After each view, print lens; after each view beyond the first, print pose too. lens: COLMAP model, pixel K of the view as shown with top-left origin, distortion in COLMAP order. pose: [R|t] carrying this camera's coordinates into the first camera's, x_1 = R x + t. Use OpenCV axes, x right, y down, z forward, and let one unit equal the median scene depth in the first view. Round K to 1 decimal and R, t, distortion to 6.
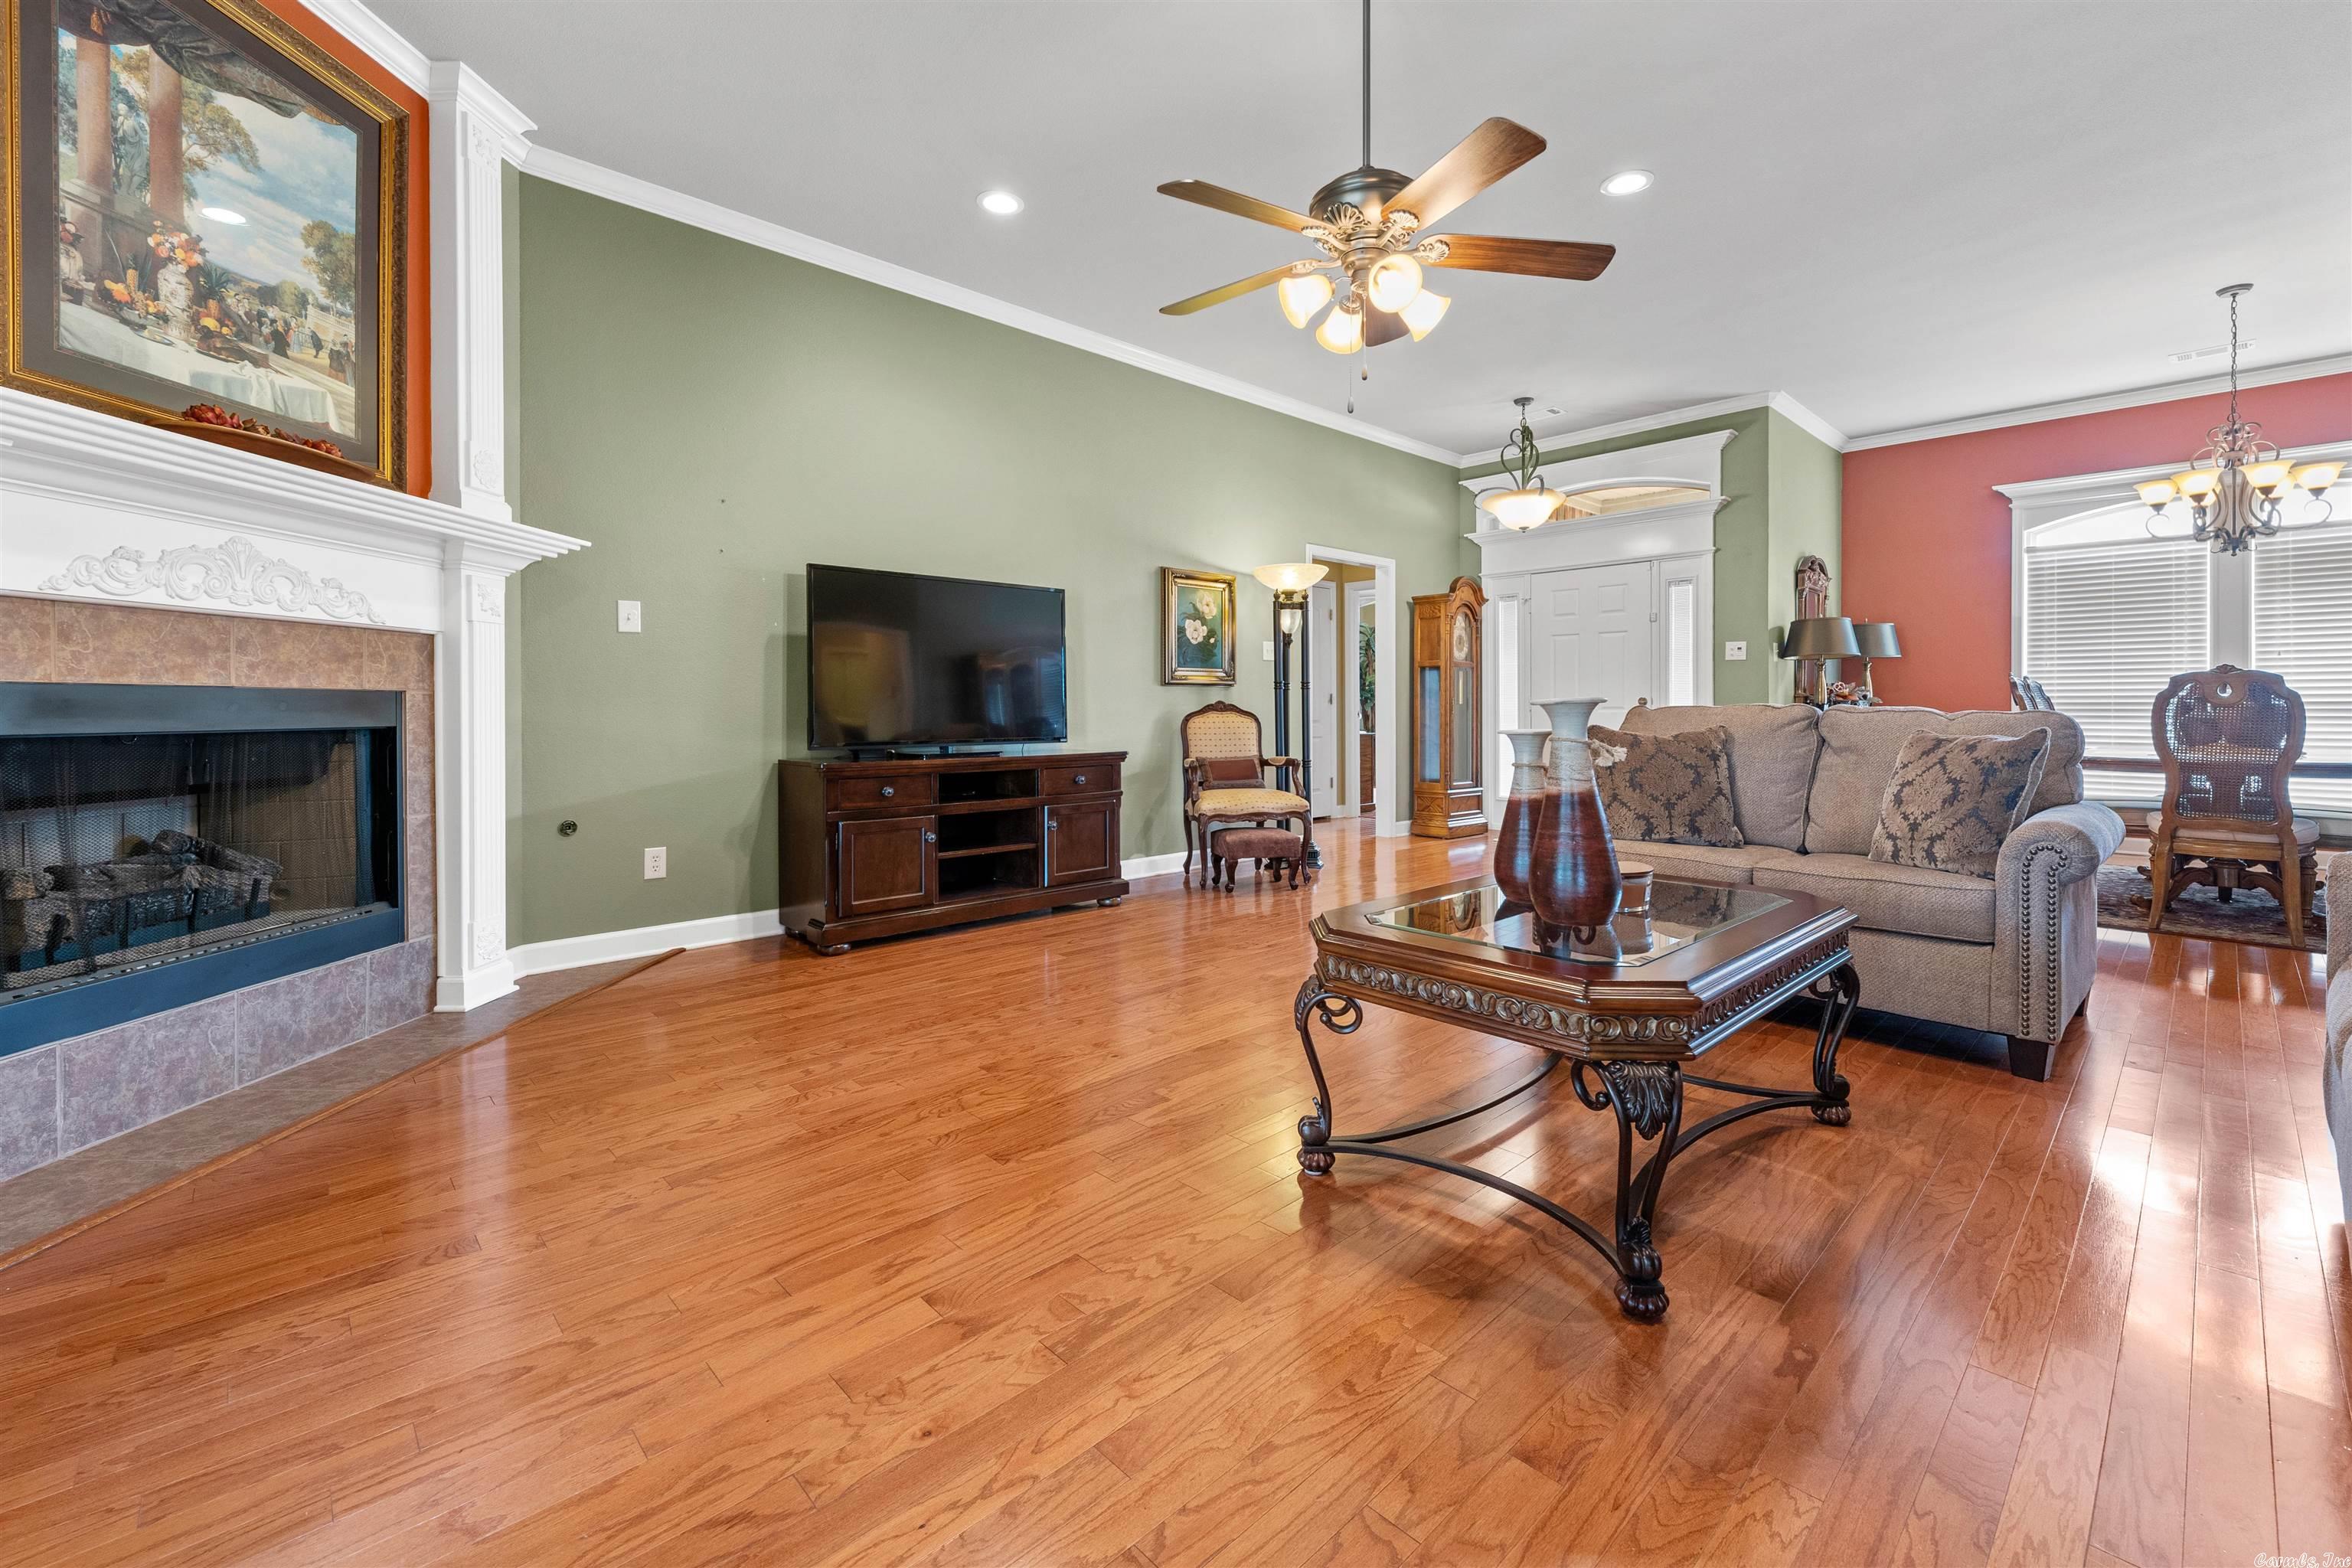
lens RADIAL K [[942.8, 0, 1156.2], [0, 942.8, 707.9], [0, 0, 1]] dist [-0.001852, -0.000111]
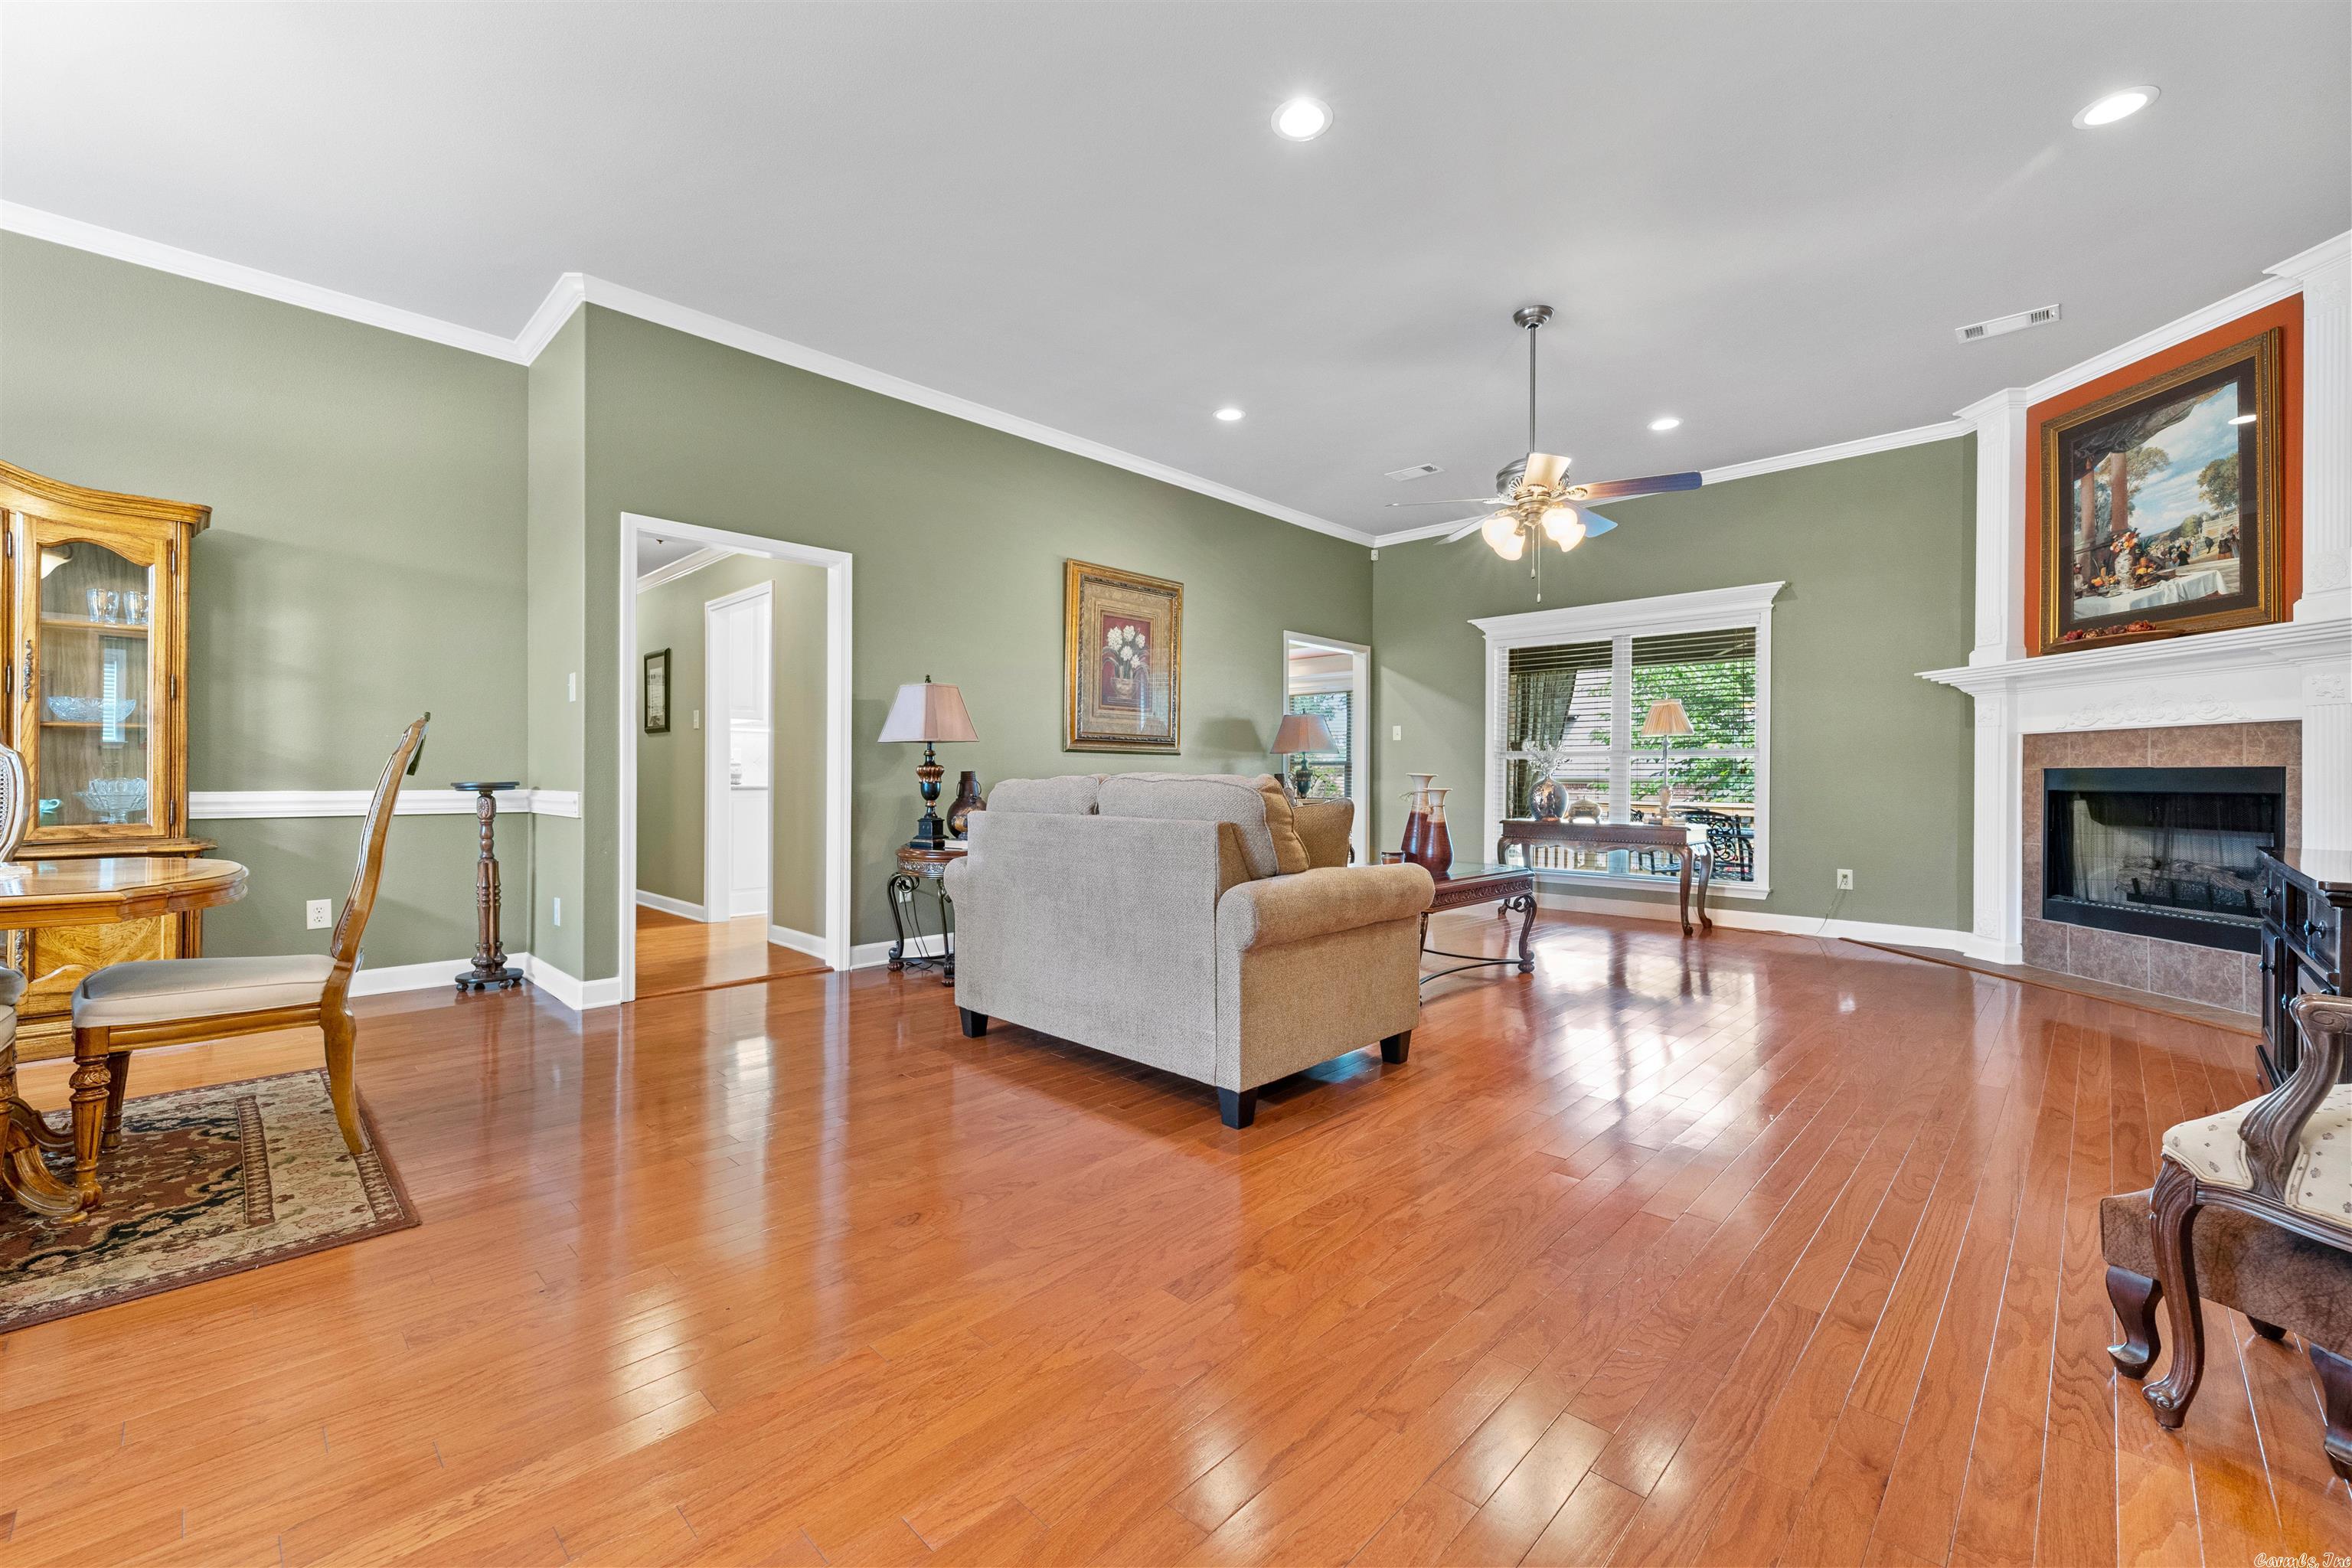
lens RADIAL K [[942.8, 0, 1179.7], [0, 942.8, 777.3], [0, 0, 1]] dist [-0.001852, -0.000111]
pose [[-0.996628, -0.002254, -0.082022, 1.009076], [-0.002375, 0.999996, 0.001379, -0.001172], [0.082019, 0.001569, -0.996630, 2.634568]]
